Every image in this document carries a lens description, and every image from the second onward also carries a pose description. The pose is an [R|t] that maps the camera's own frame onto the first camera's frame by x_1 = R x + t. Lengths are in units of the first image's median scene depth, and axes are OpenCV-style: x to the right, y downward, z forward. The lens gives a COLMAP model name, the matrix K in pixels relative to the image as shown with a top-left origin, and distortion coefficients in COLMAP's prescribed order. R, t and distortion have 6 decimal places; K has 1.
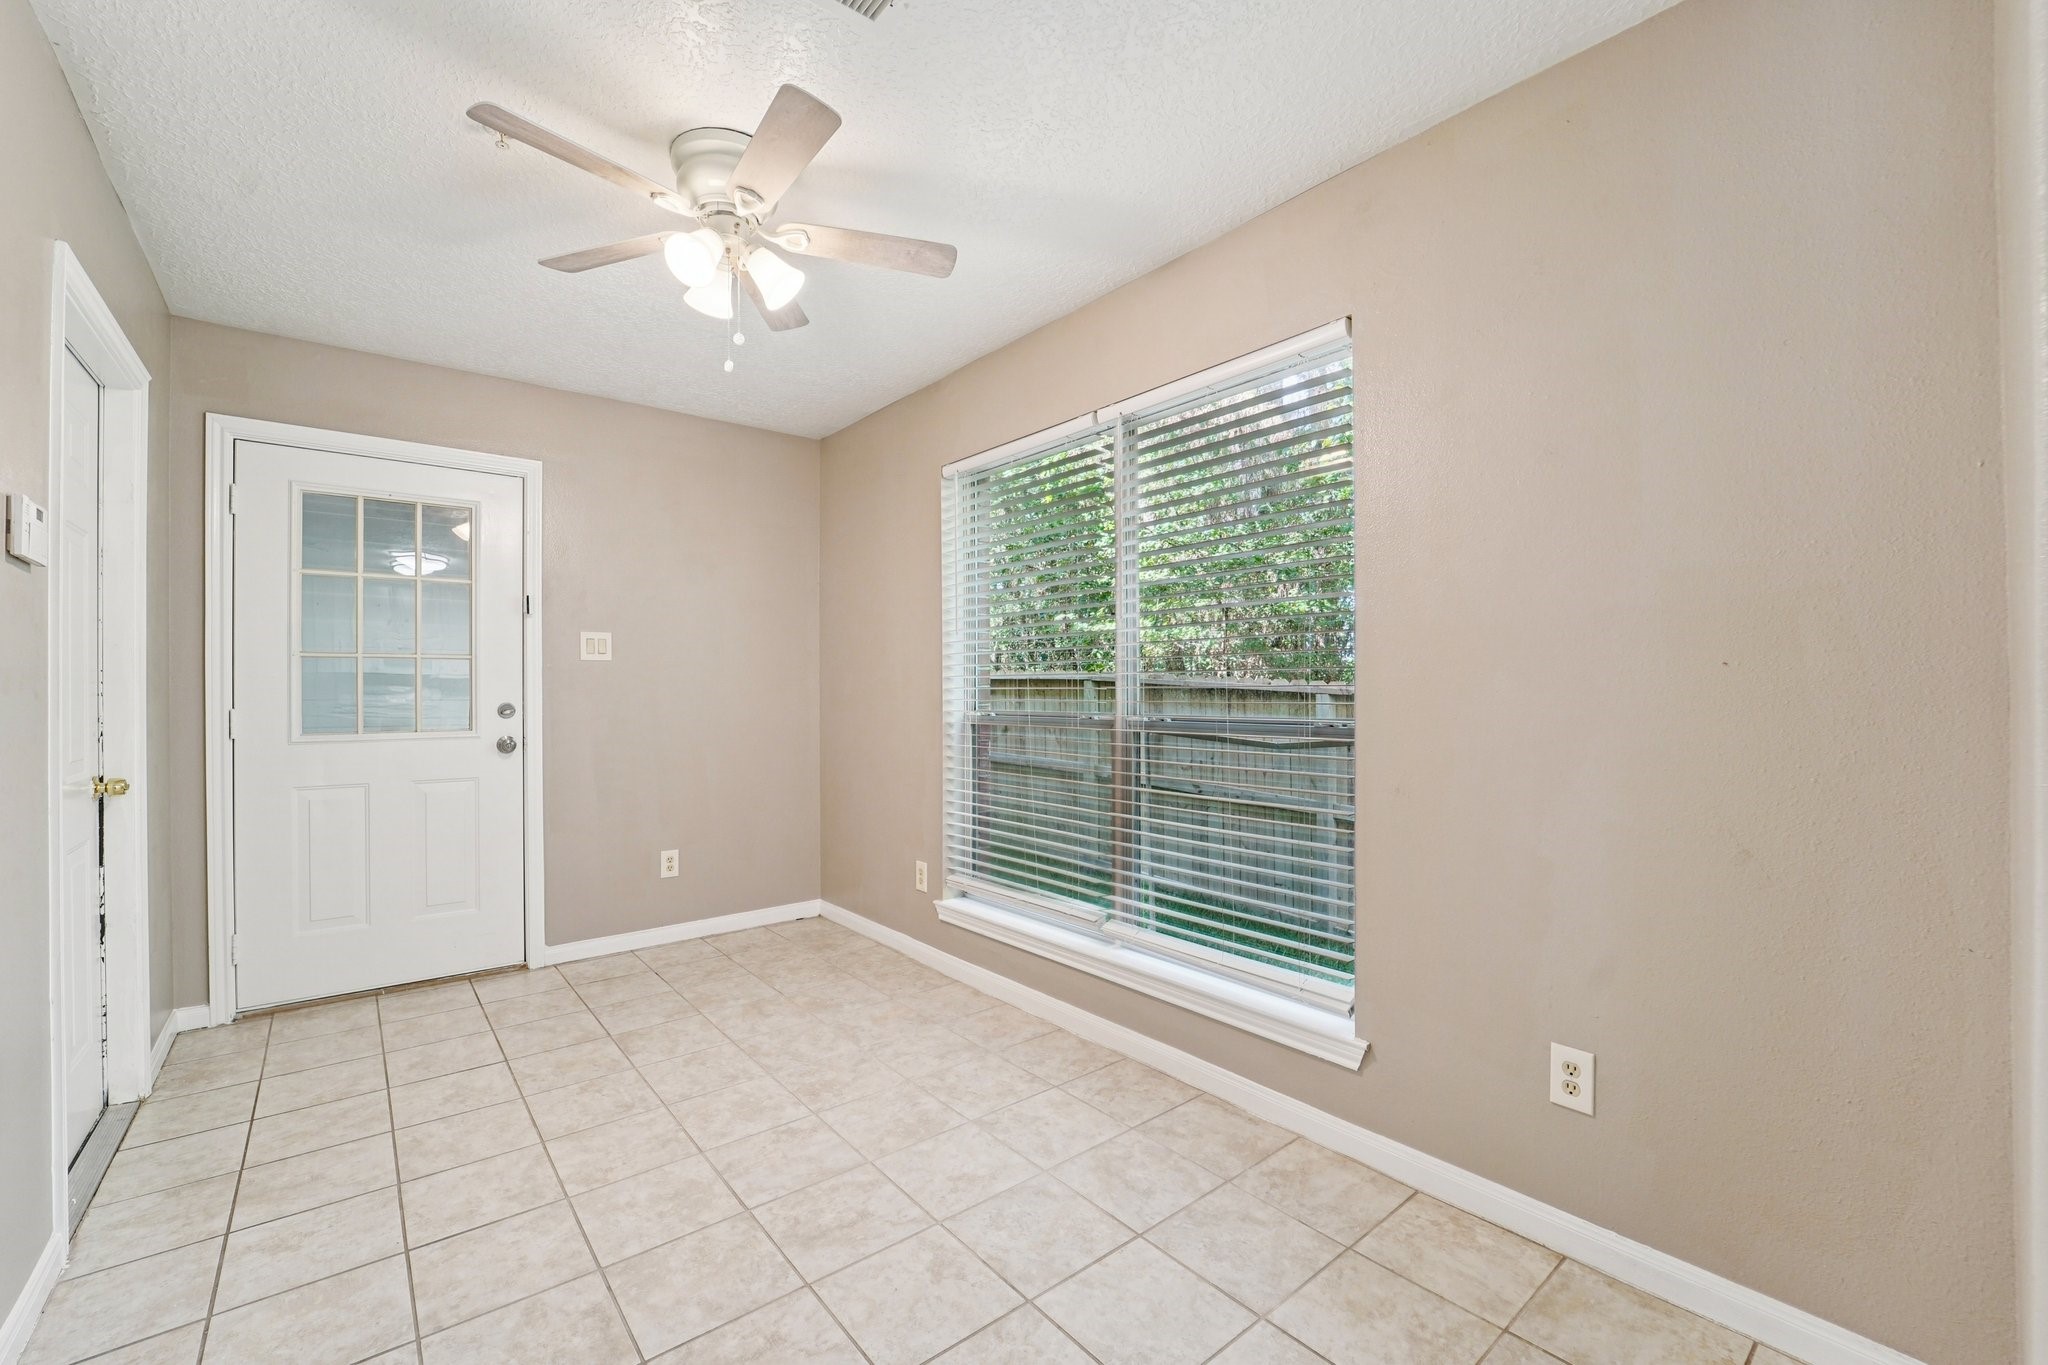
lens RADIAL K [[839.4, 0, 1004.4], [0, 839.4, 687.0], [0, 0, 1]] dist [-0.020038, 0.000132]
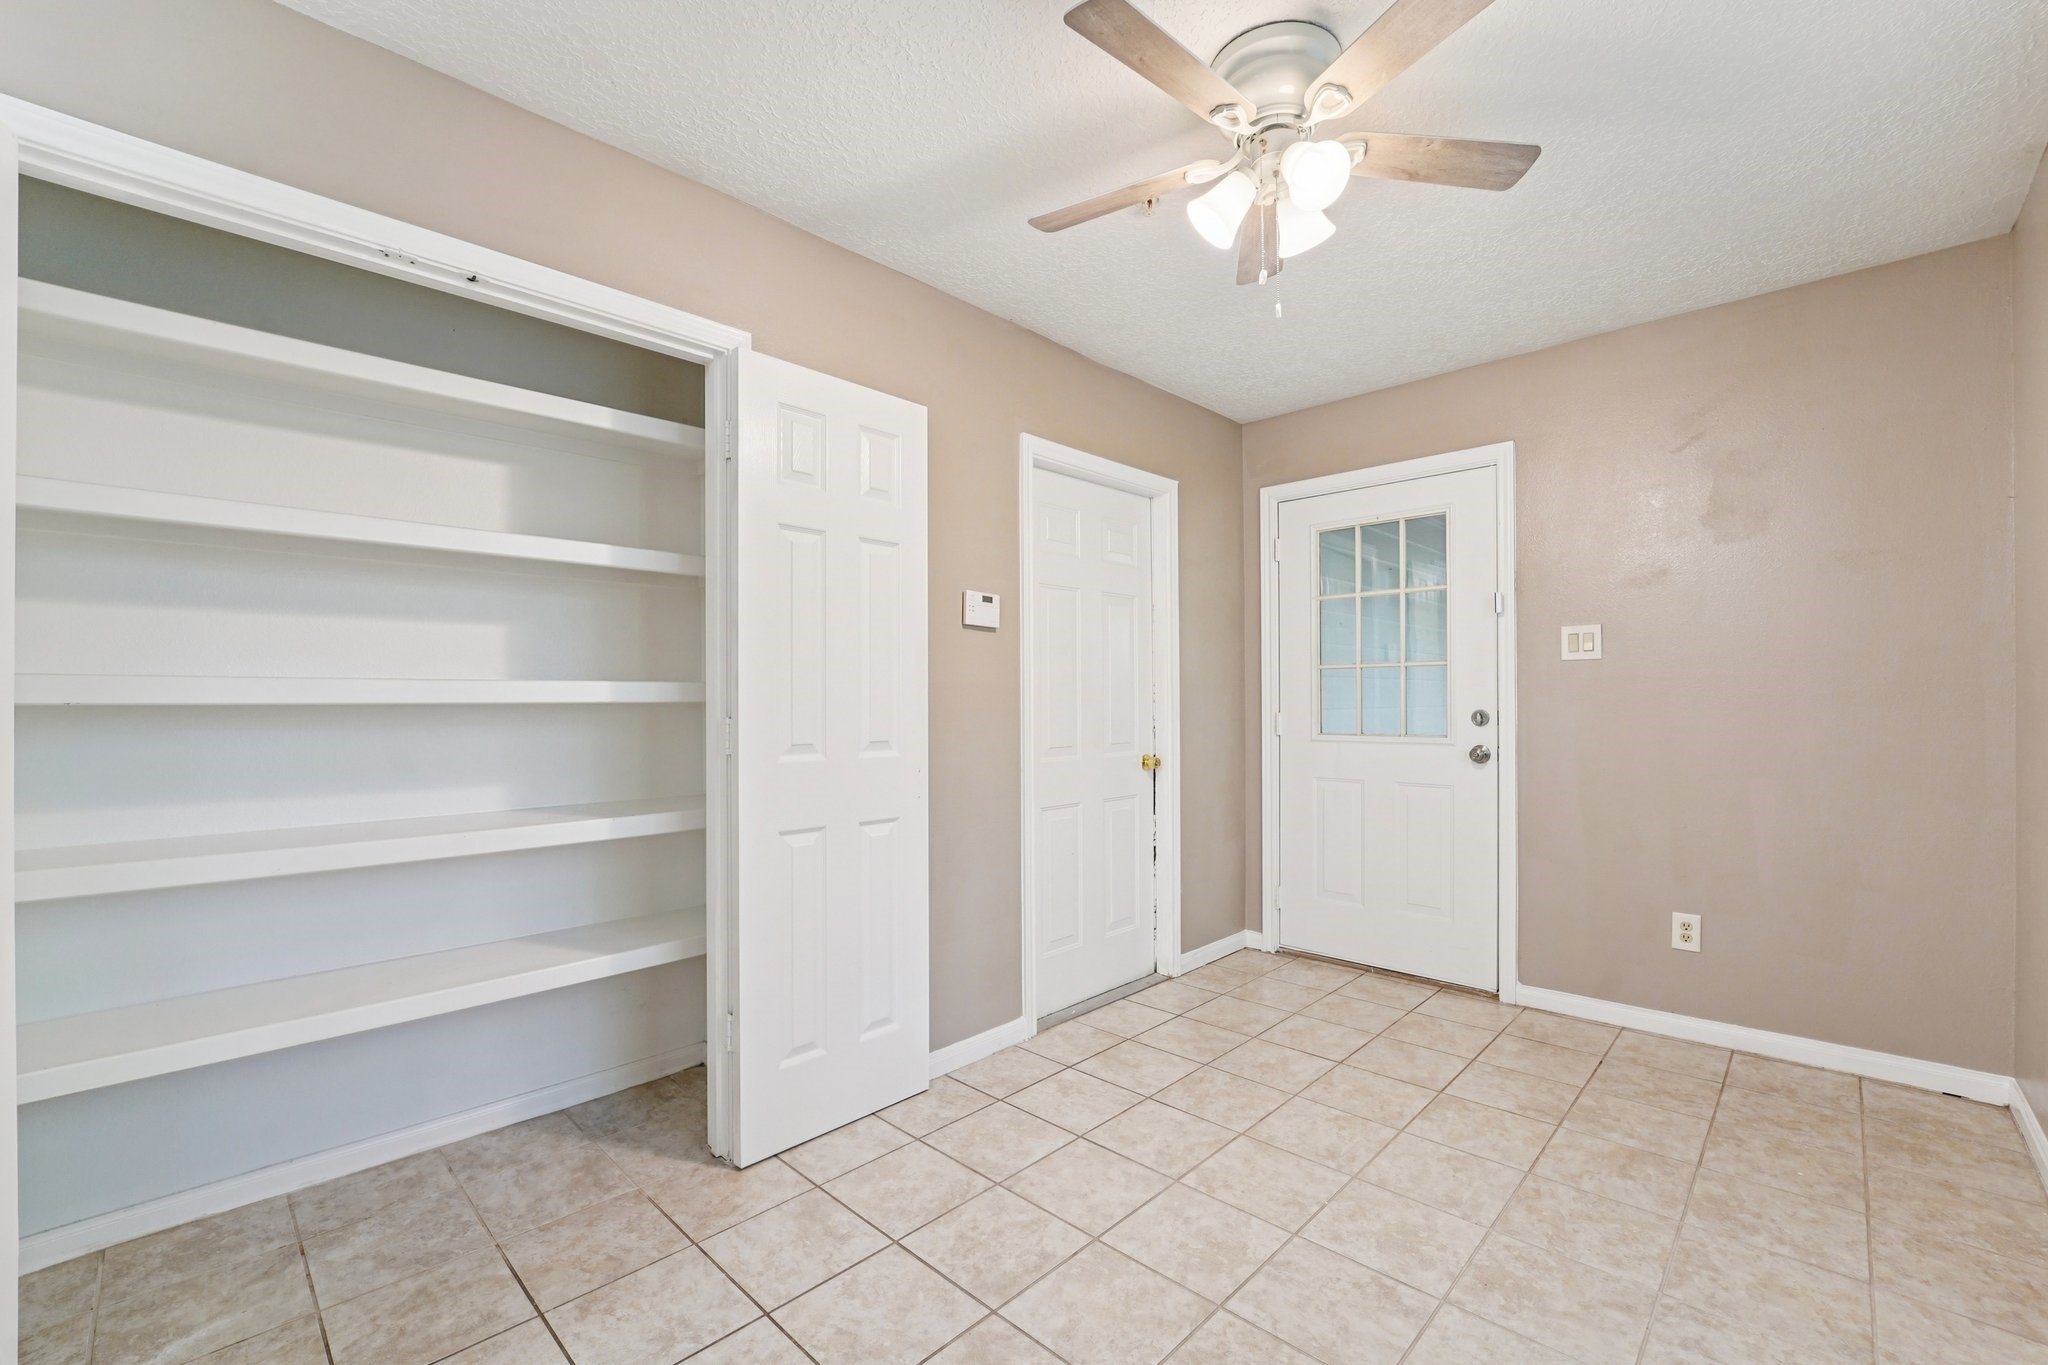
lens RADIAL K [[839.4, 0, 1026.6], [0, 839.4, 702.7], [0, 0, 1]] dist [-0.020038, 0.000132]
pose [[0.130331, 0.004163, -0.991462, 0.301919], [0.009789, 0.999937, 0.005485, 0.000429], [0.991422, -0.010420, 0.130282, 0.412731]]
